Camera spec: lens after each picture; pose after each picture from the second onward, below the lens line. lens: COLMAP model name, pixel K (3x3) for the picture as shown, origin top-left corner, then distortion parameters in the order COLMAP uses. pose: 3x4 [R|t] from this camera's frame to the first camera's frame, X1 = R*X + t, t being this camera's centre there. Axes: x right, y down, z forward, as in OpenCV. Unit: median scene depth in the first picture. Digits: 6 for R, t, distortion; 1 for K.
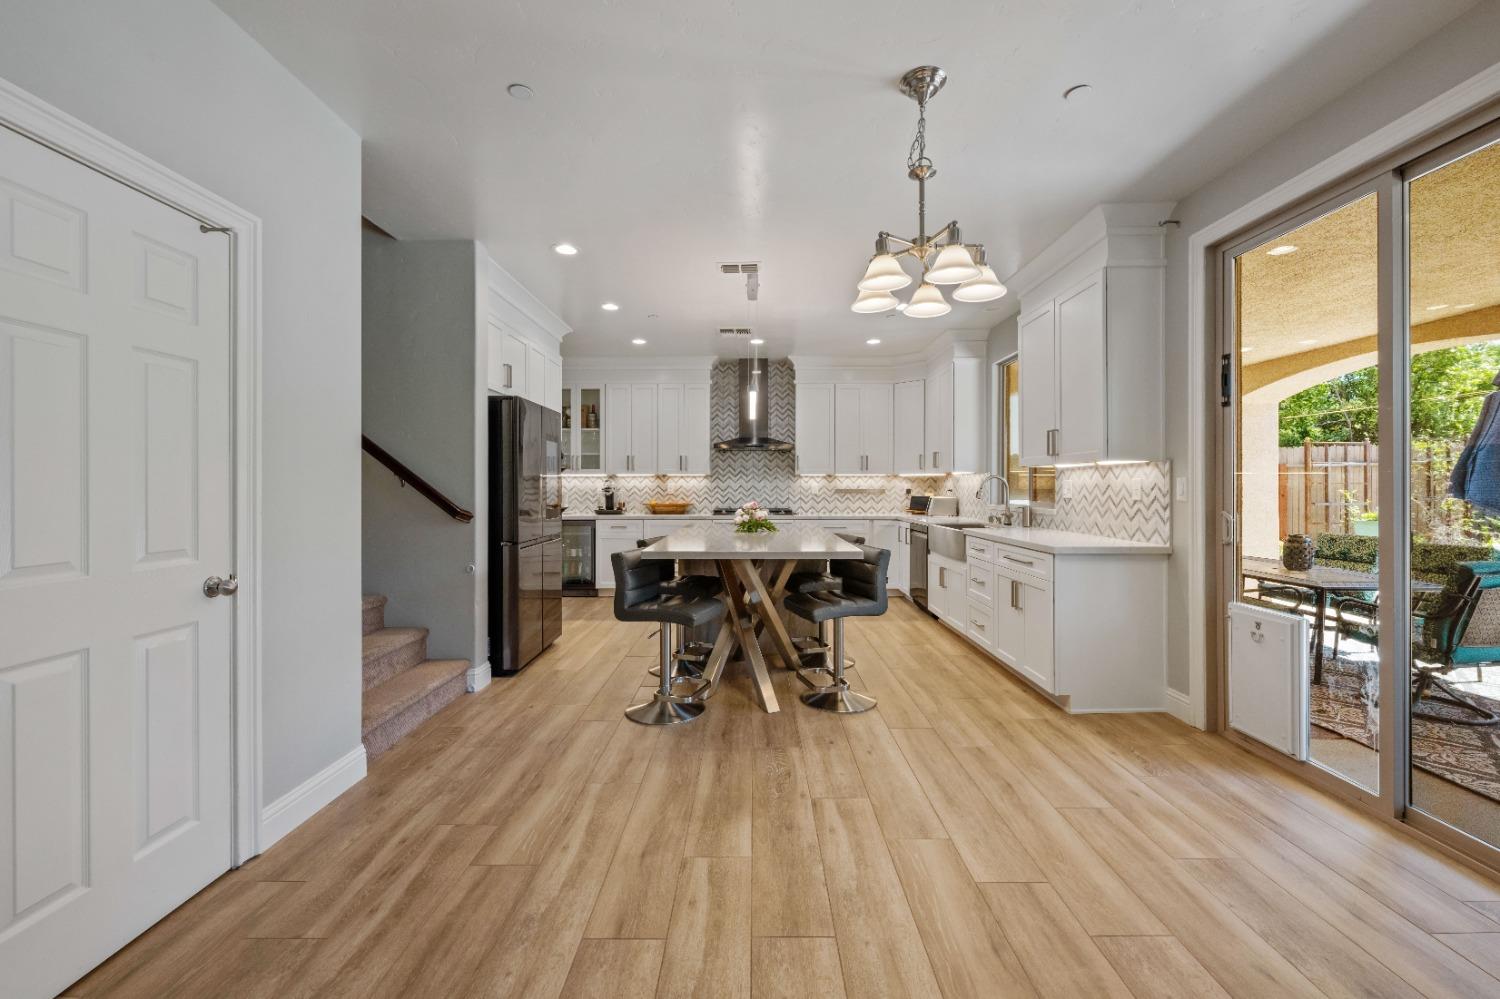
lens RADIAL K [[594.2, 0, 750.9], [0, 594.2, 487.6], [0, 0, 1]] dist [-0.004147, 0.000476]
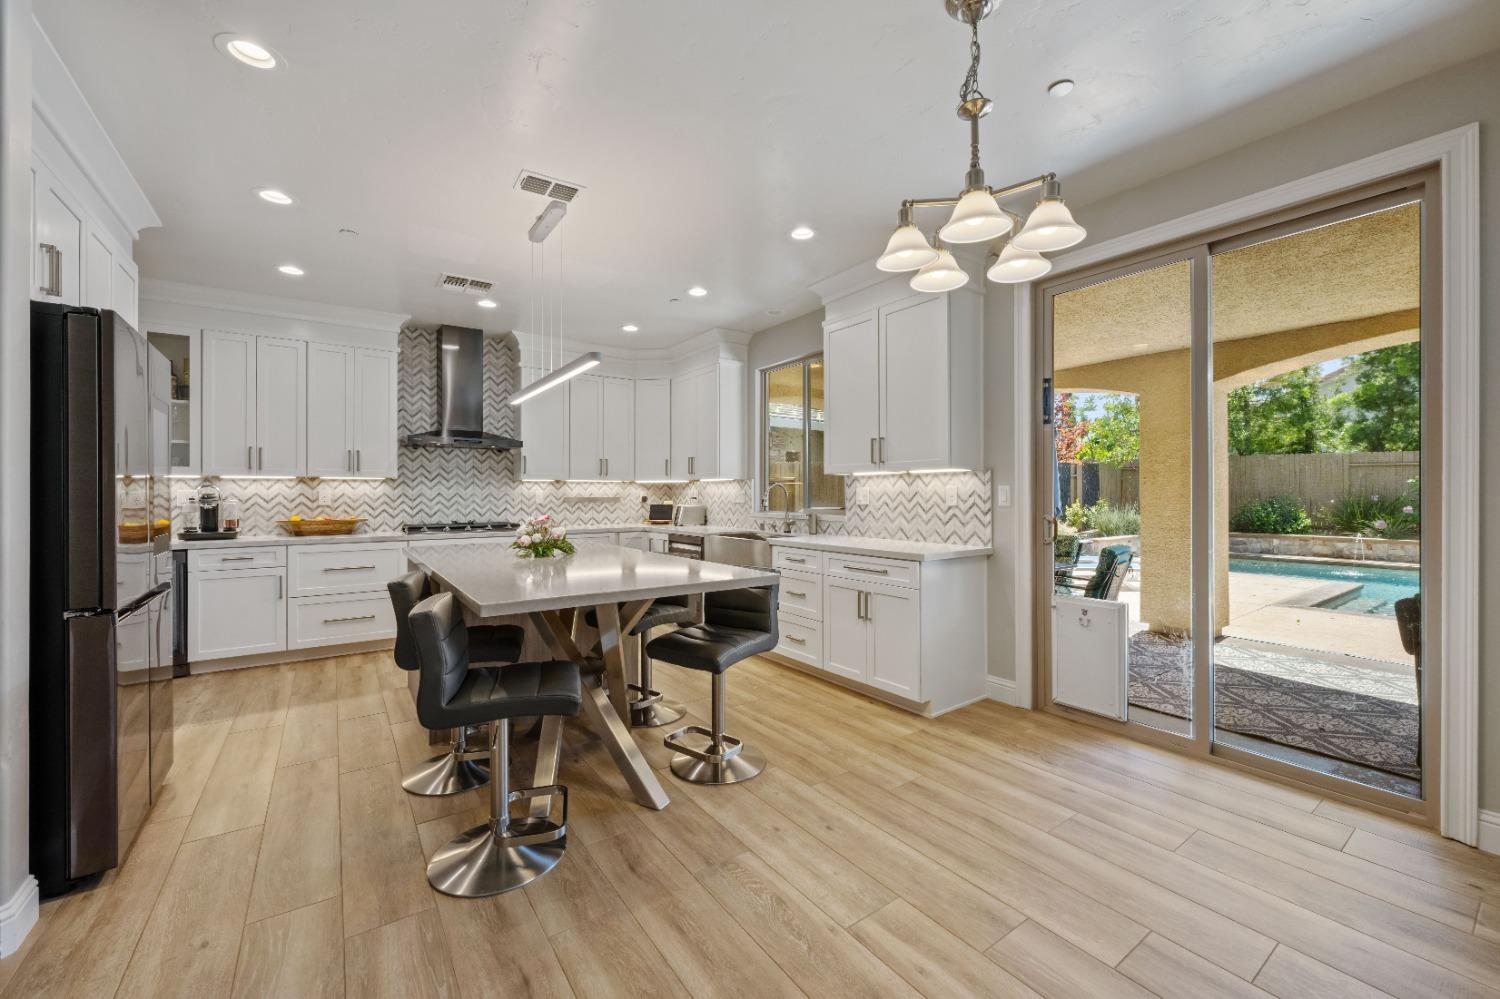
lens RADIAL K [[594.2, 0, 754.6], [0, 594.2, 493.5], [0, 0, 1]] dist [-0.004147, 0.000476]
pose [[0.812838, -0.000579, 0.582489, -0.231614], [0.002654, 0.999993, -0.002709, 0.000064], [-0.582484, 0.003749, 0.812834, 0.276349]]
